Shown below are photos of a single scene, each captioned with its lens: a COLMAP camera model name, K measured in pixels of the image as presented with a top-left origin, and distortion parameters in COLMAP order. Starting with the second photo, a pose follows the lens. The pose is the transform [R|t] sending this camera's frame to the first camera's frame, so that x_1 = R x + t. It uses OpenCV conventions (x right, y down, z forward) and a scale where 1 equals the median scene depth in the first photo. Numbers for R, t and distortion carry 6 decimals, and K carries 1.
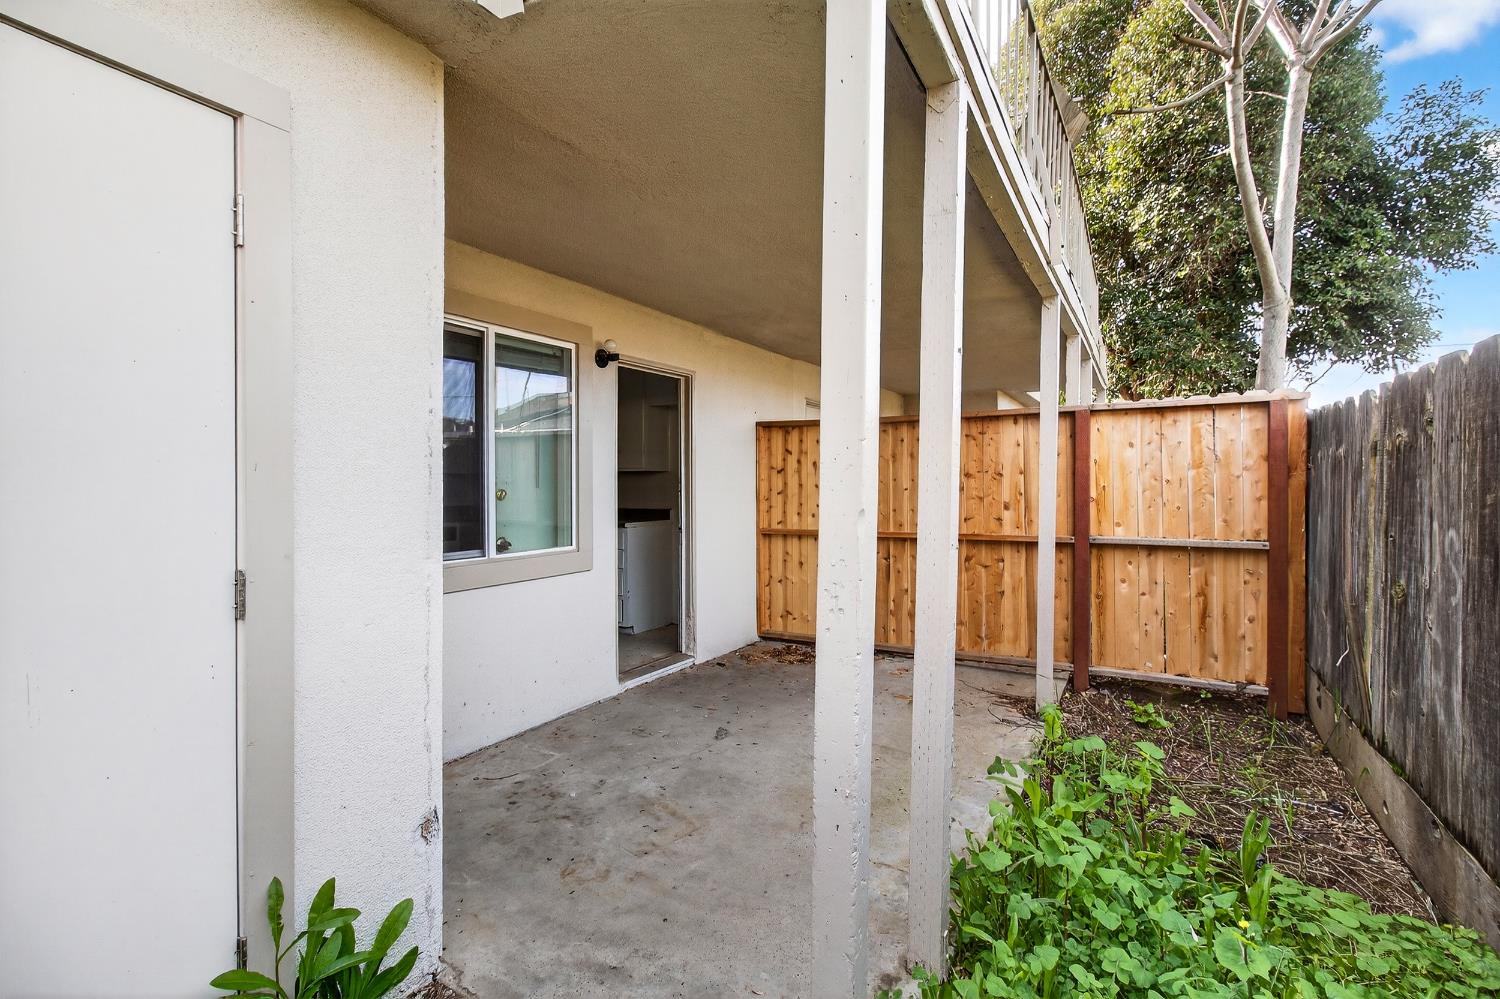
lens RADIAL K [[707.2, 0, 755.8], [0, 707.2, 481.5], [0, 0, 1]] dist [0.000718, 0.000163]
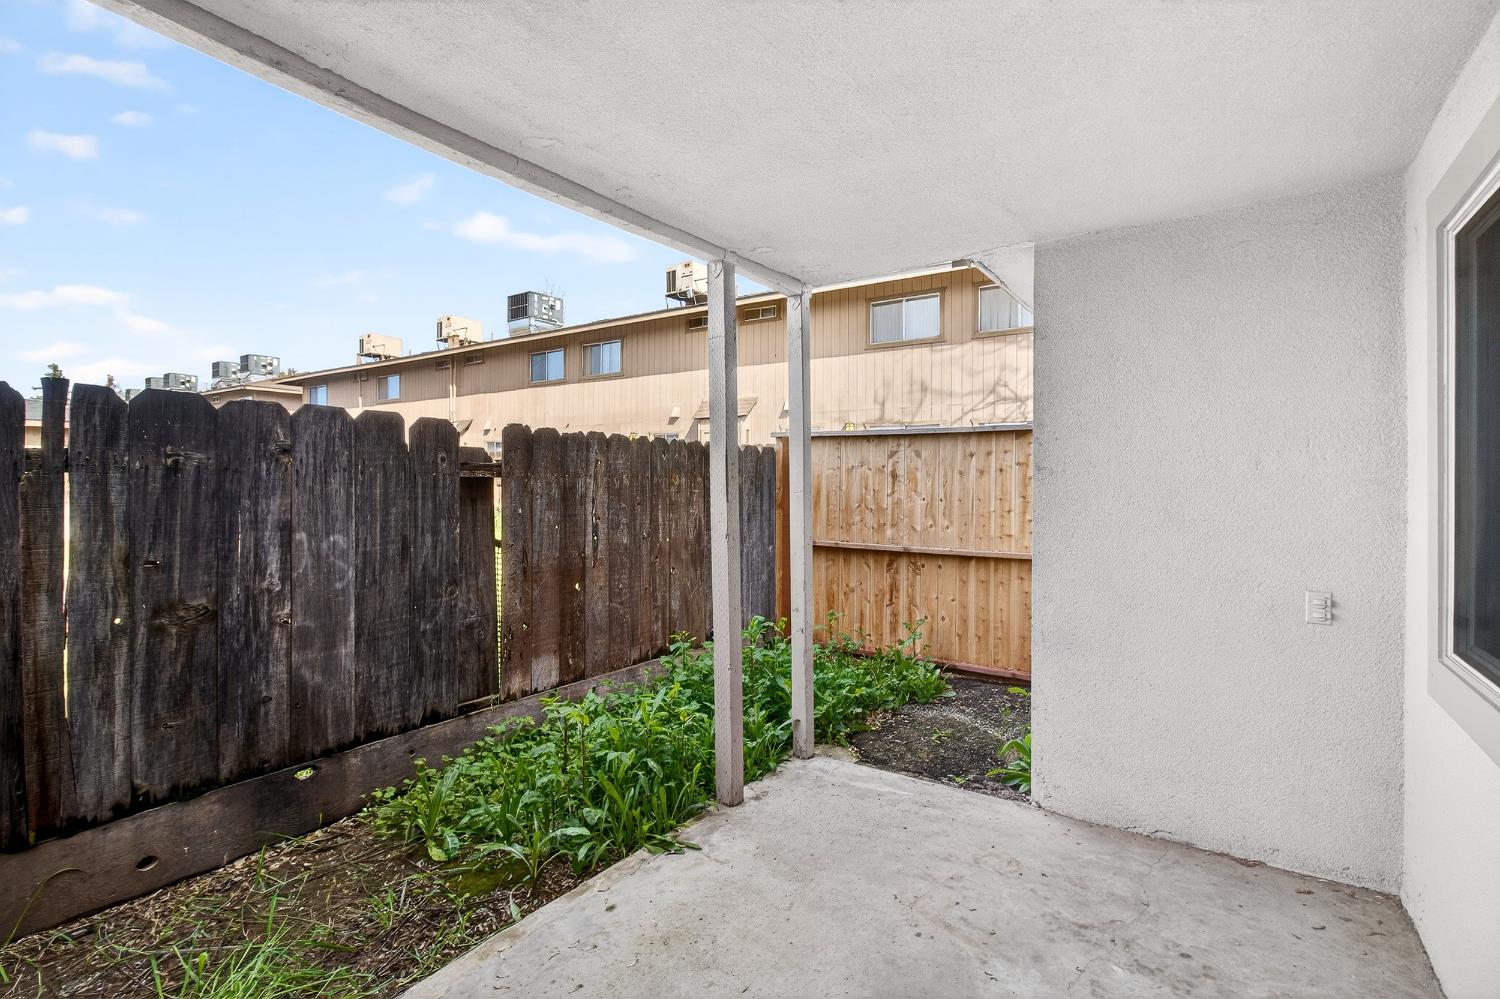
lens RADIAL K [[707.2, 0, 755.8], [0, 707.2, 481.5], [0, 0, 1]] dist [0.000718, 0.000163]
pose [[-0.996582, -0.003416, 0.082544, 0.041694], [-0.003595, 0.999991, -0.002022, -0.031531], [-0.082537, -0.002312, -0.996585, 2.071451]]
